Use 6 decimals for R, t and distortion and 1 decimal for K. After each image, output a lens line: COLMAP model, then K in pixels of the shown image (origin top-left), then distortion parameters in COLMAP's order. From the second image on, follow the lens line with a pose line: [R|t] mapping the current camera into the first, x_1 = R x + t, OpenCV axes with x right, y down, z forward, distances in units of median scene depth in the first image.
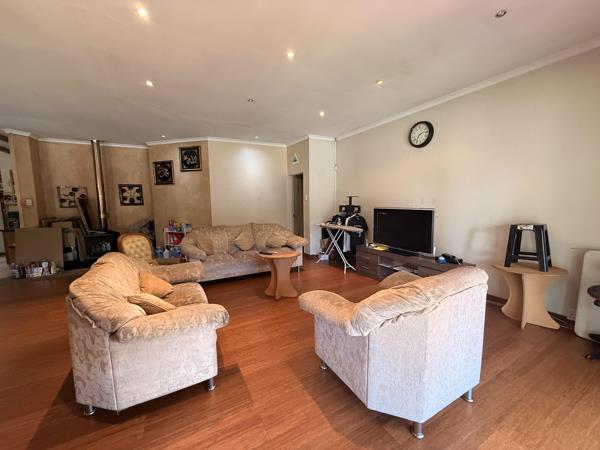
lens RADIAL K [[240.9, 0, 297.6], [0, 240.9, 225.2], [0, 0, 1]] dist [0.001893, 0.000108]
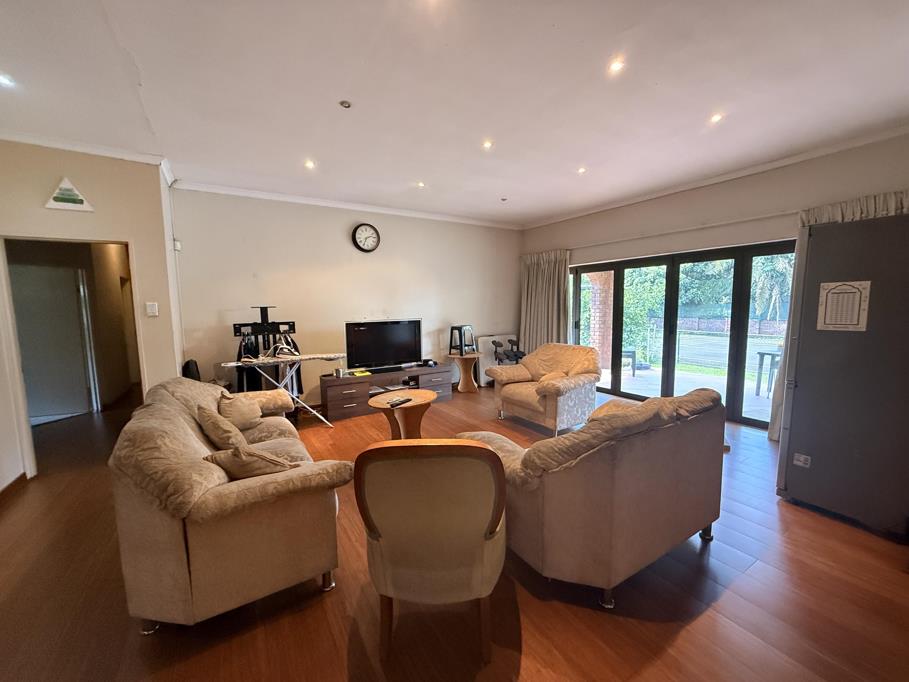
lens RADIAL K [[364.9, 0, 450.9], [0, 364.9, 341.3], [0, 0, 1]] dist [0.001893, 0.000108]
pose [[-0.069991, -0.088160, 0.993644, -0.869846], [0.118192, 0.988338, 0.096015, -0.089536], [-0.990521, 0.124161, -0.058755, 0.803444]]
